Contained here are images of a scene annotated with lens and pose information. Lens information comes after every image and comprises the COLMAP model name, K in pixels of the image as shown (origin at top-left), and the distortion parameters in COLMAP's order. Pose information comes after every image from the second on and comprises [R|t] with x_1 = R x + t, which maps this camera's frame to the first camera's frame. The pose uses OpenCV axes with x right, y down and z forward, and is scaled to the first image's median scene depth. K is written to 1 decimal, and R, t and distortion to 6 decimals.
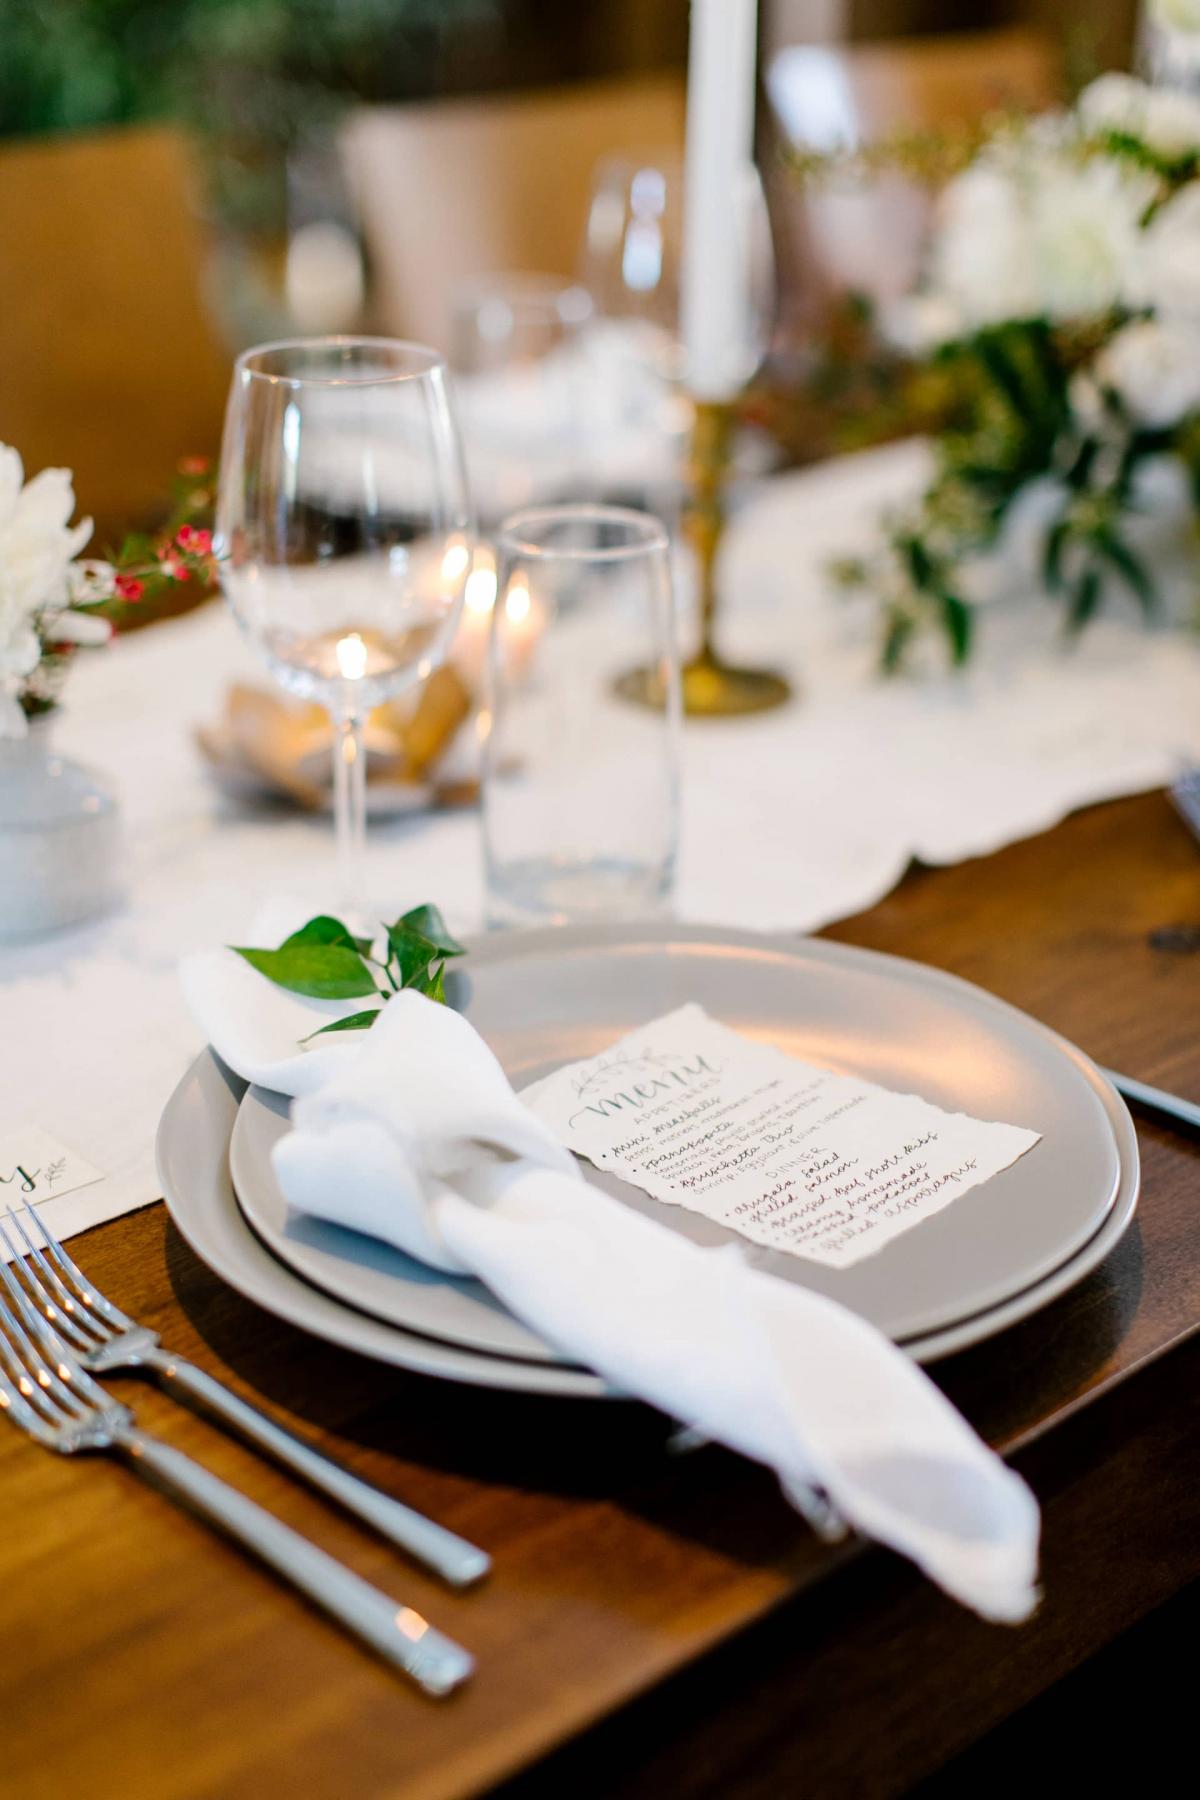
lens RADIAL K [[2850.9, 0, 600.8], [0, 2850.9, 895.3], [0, 0, 1]] dist [0.043058, 0.000000]
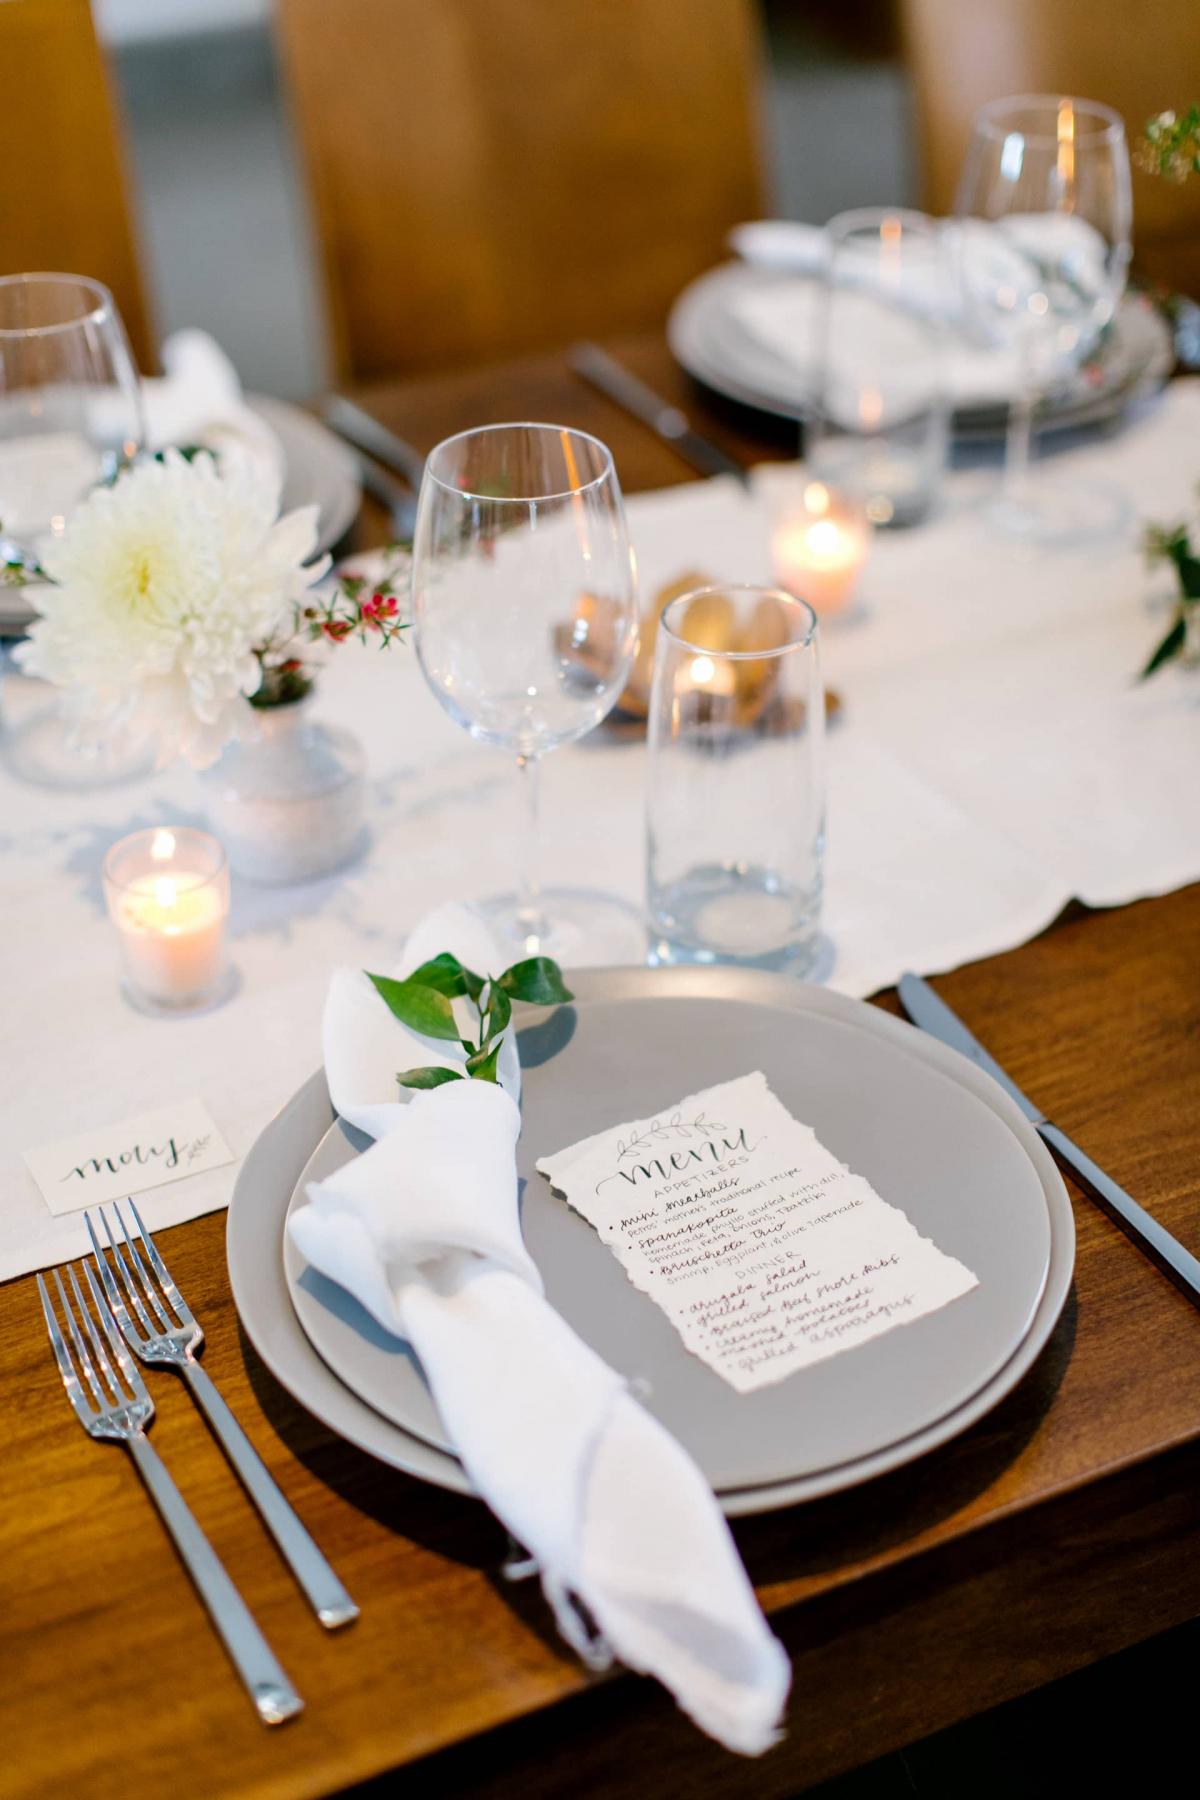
lens RADIAL K [[2850.9, 0, 598.0], [0, 2850.9, 902.6], [0, 0, 1]] dist [0.043058, 0.000000]
pose [[0.946712, 0.146790, -0.286687, 0.314197], [-0.084863, 0.972337, 0.217621, -0.294399], [0.310701, -0.181695, 0.932980, -0.066345]]
